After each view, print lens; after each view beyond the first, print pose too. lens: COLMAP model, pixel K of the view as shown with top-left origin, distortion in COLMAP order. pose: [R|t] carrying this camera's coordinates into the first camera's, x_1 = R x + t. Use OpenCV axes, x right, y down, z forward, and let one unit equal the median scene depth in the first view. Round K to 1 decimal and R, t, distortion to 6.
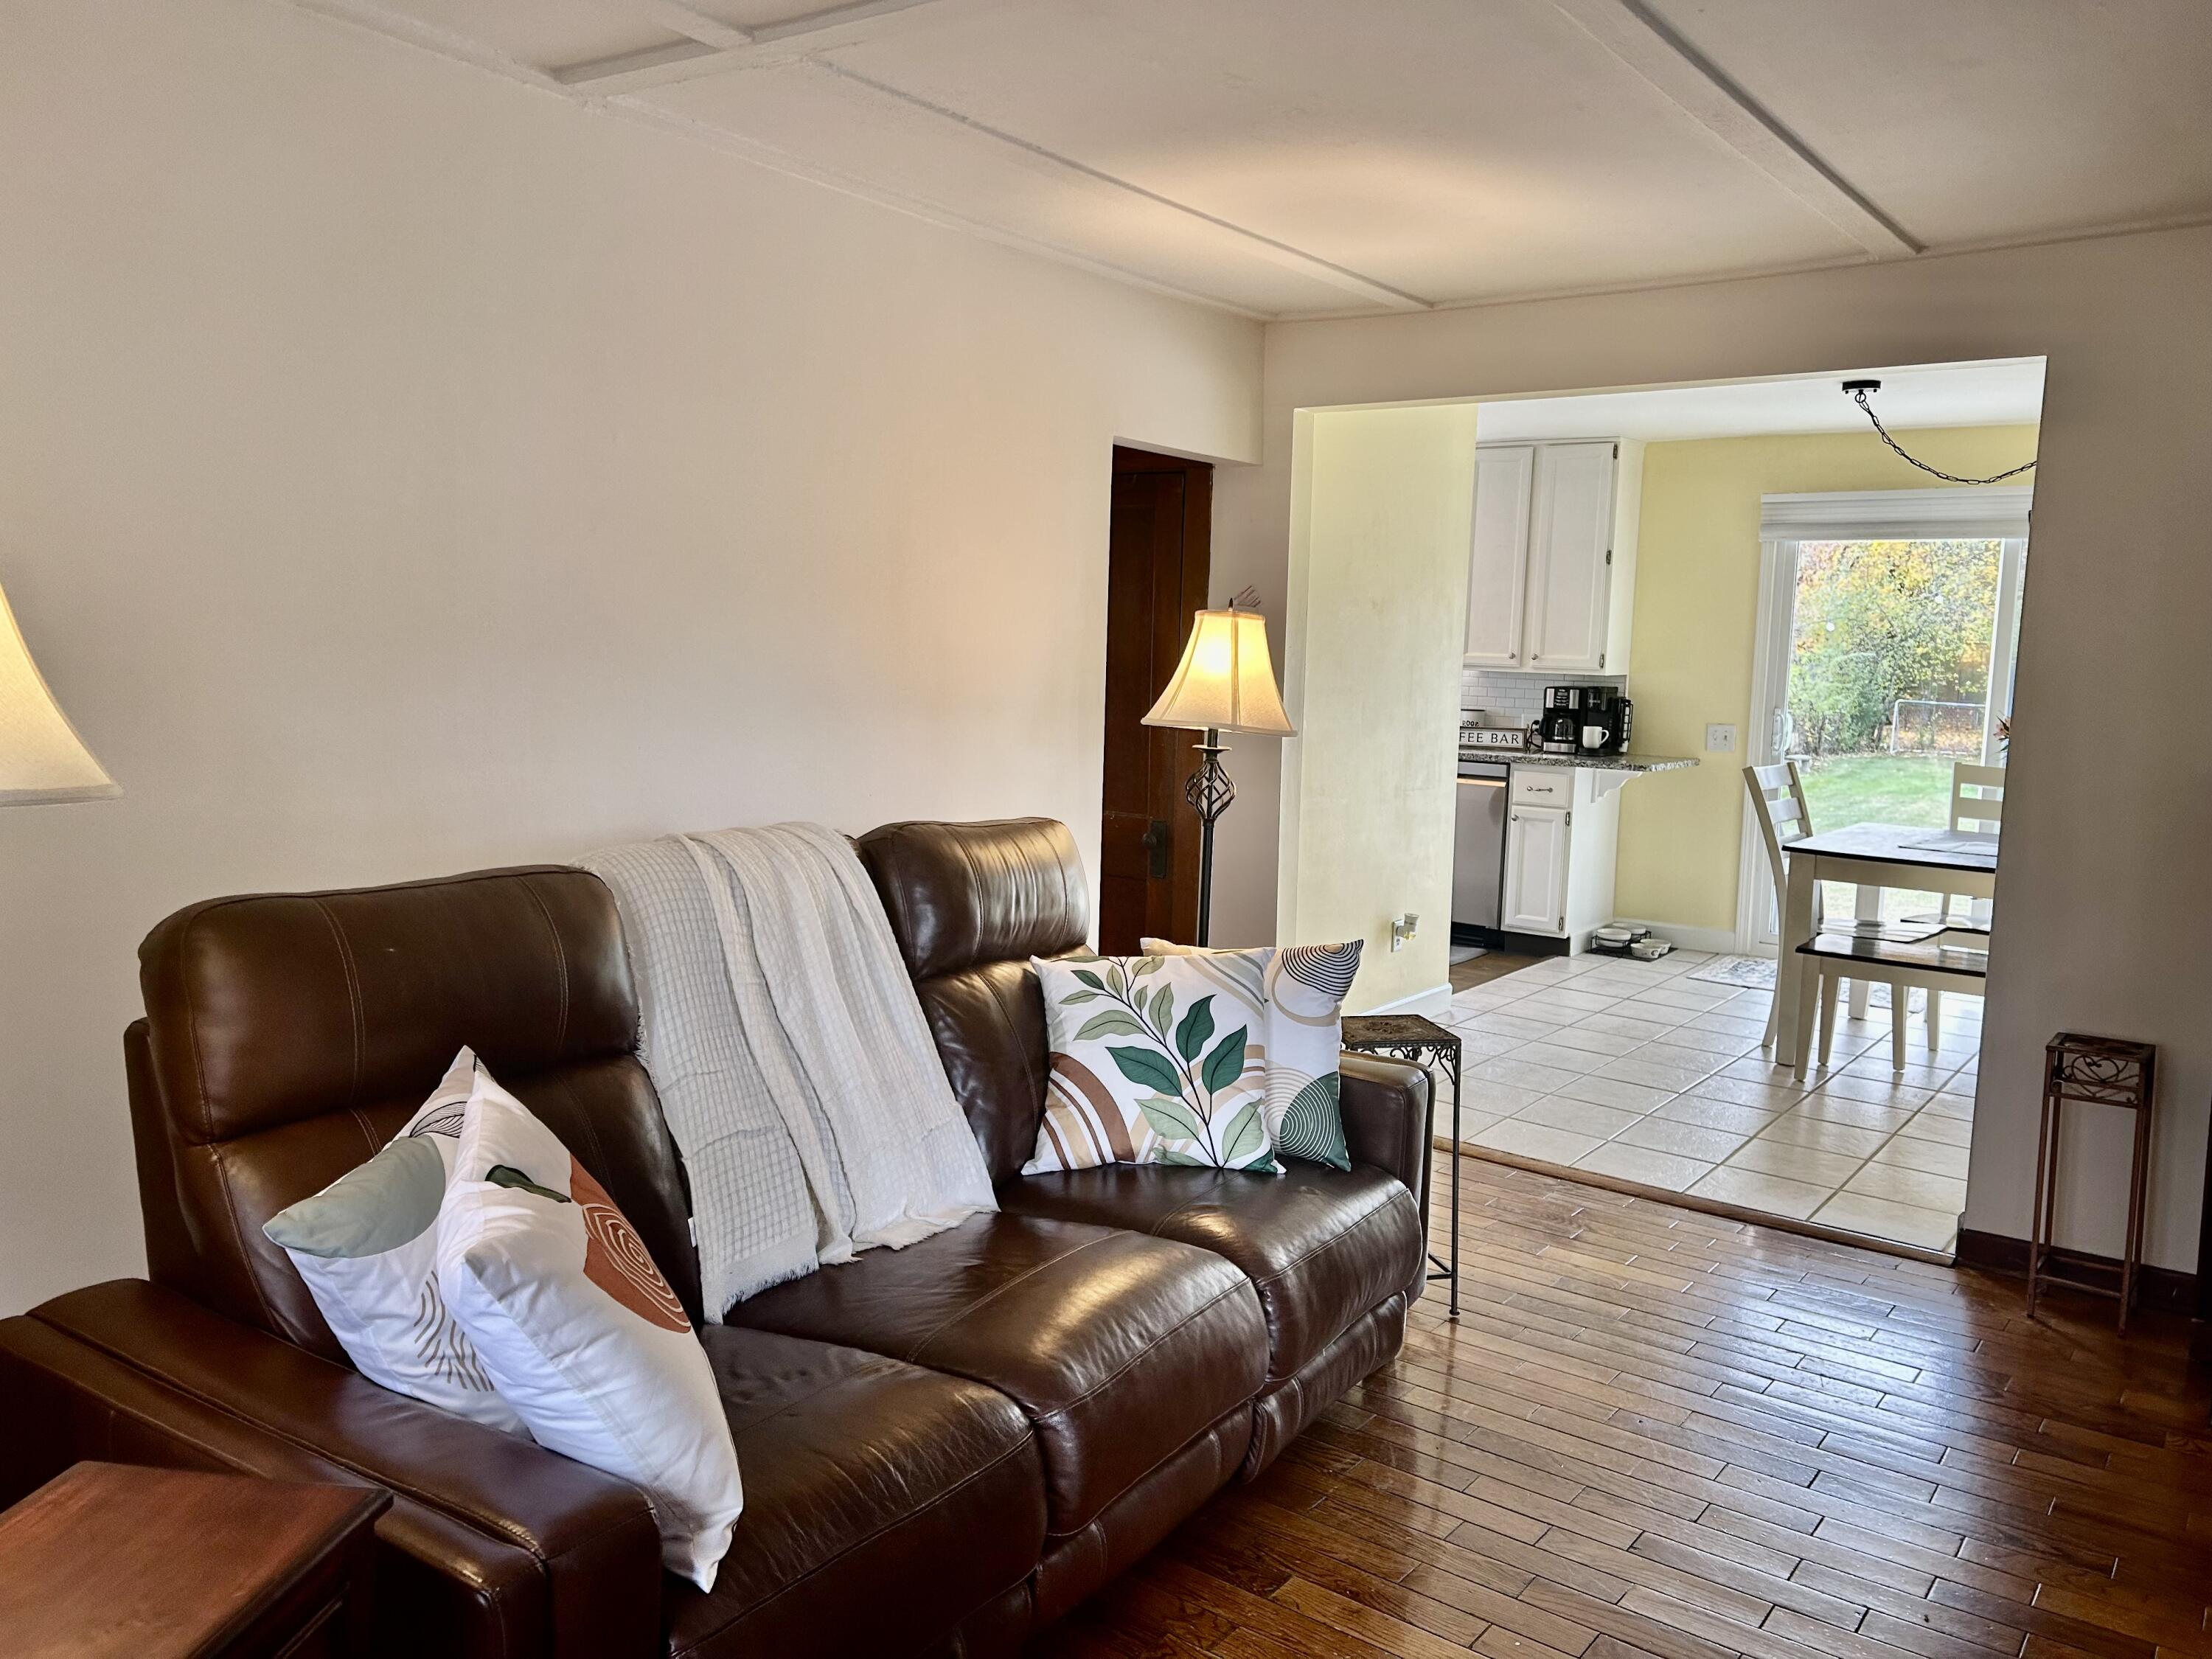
lens RADIAL K [[1650.4, 0, 1106.0], [0, 1650.4, 829.5], [0, 0, 1]] dist [0.061461, -0.068484]
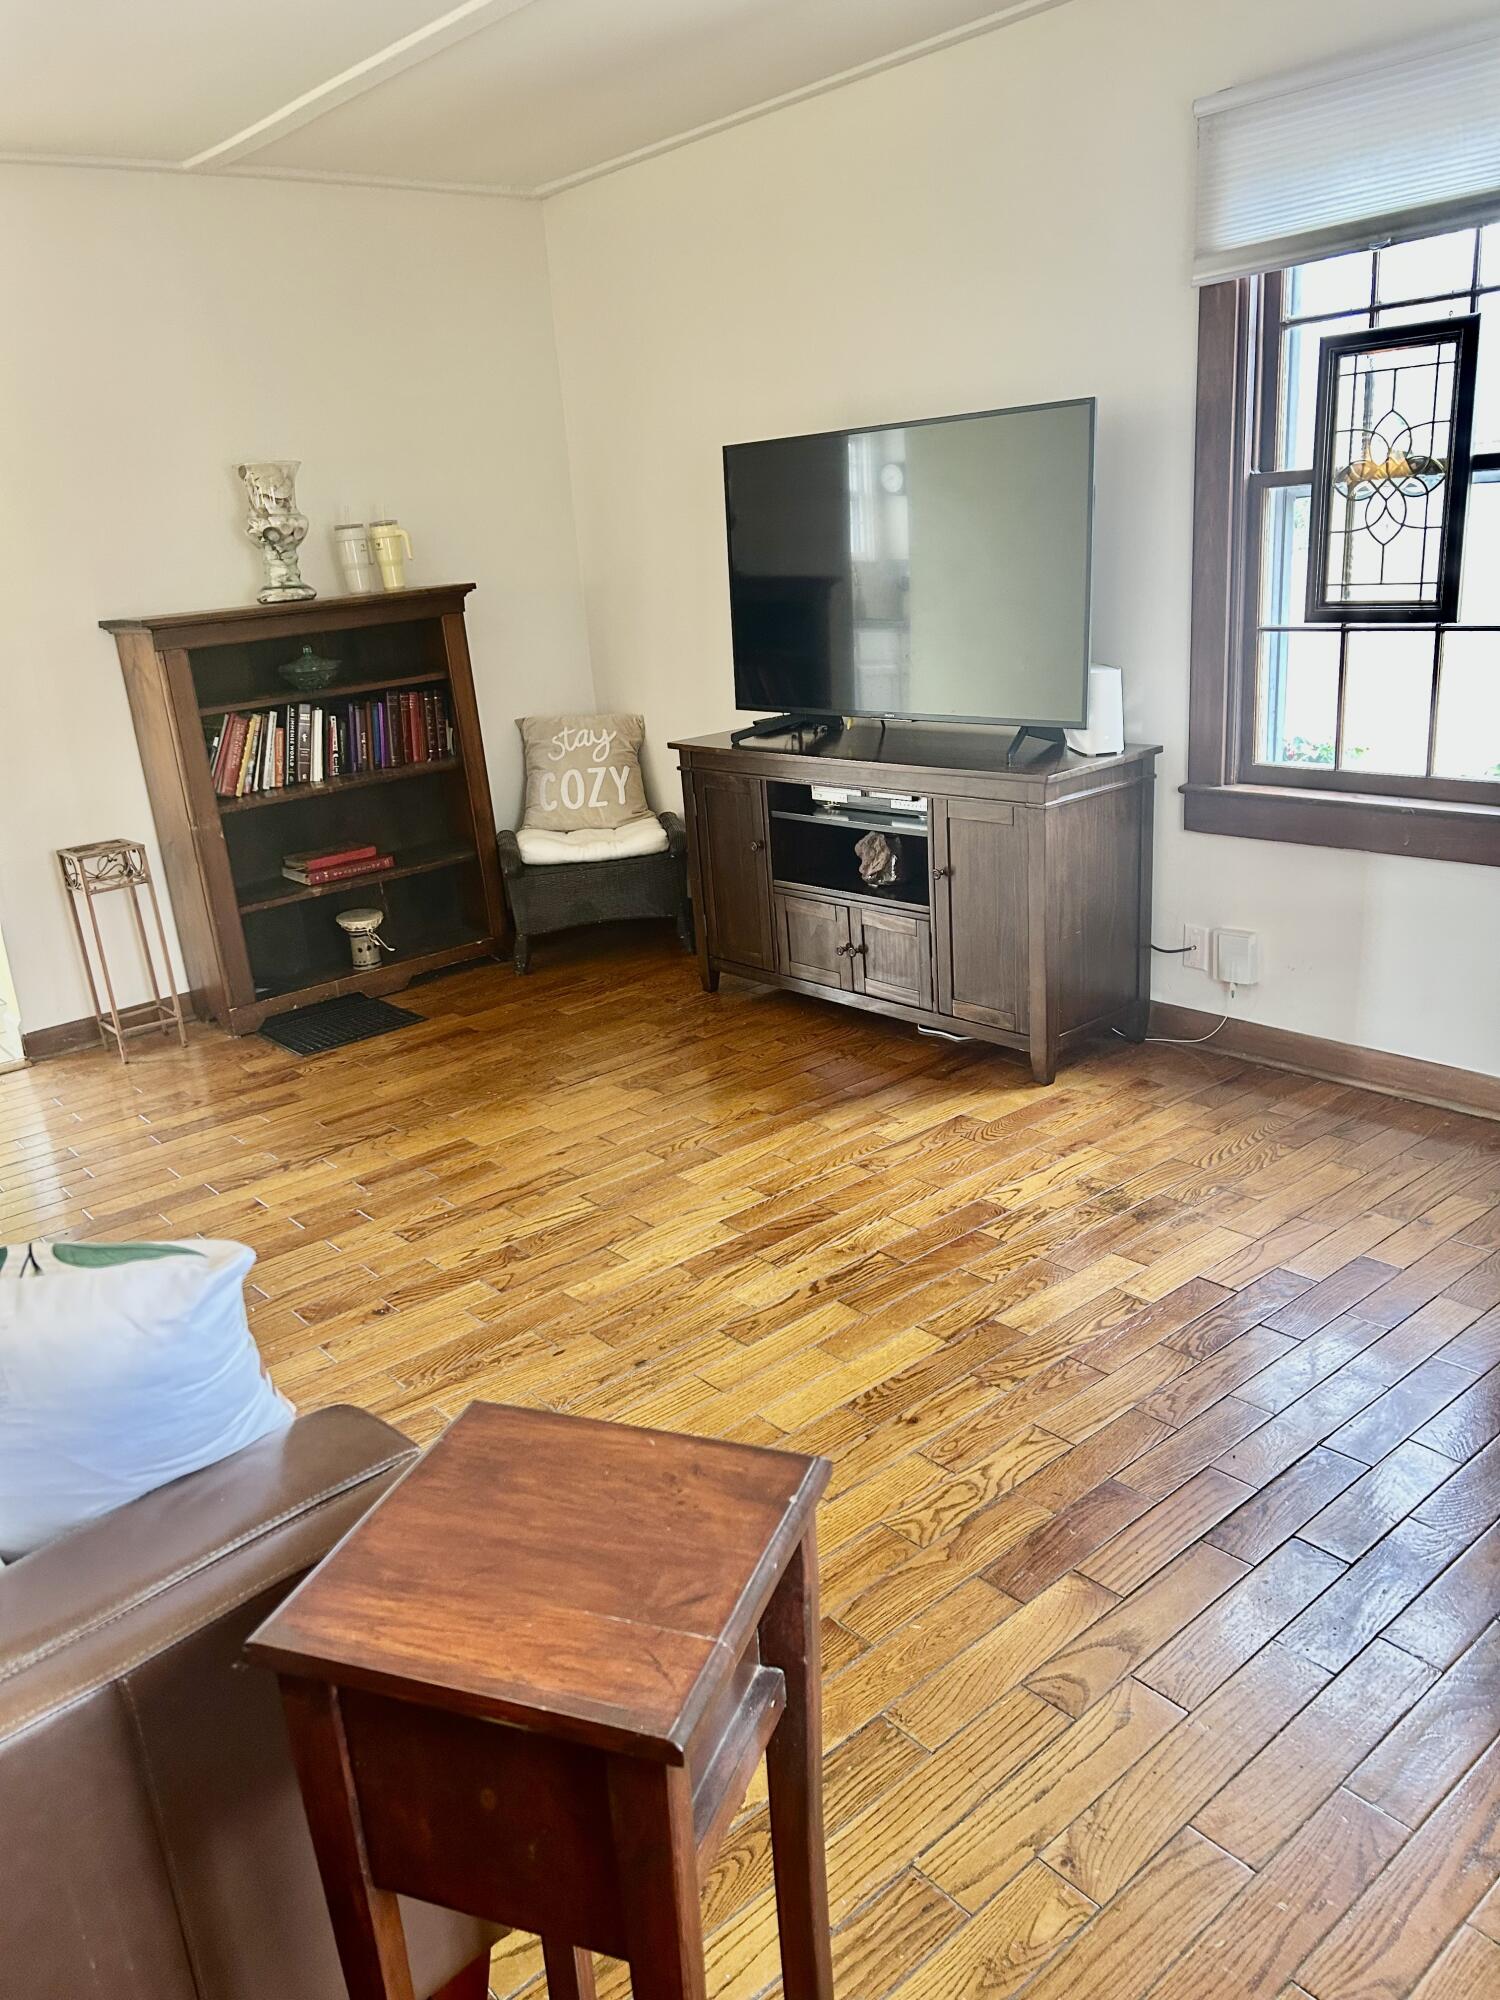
lens RADIAL K [[1492.3, 0, 741.1], [0, 1492.3, 1007.7], [0, 0, 1]] dist [0.061461, -0.068484]
pose [[0.220779, -0.340730, 0.913871, -0.305873], [0.187926, 0.934295, 0.302945, -0.010866], [-0.957048, 0.104856, 0.270305, 0.170286]]
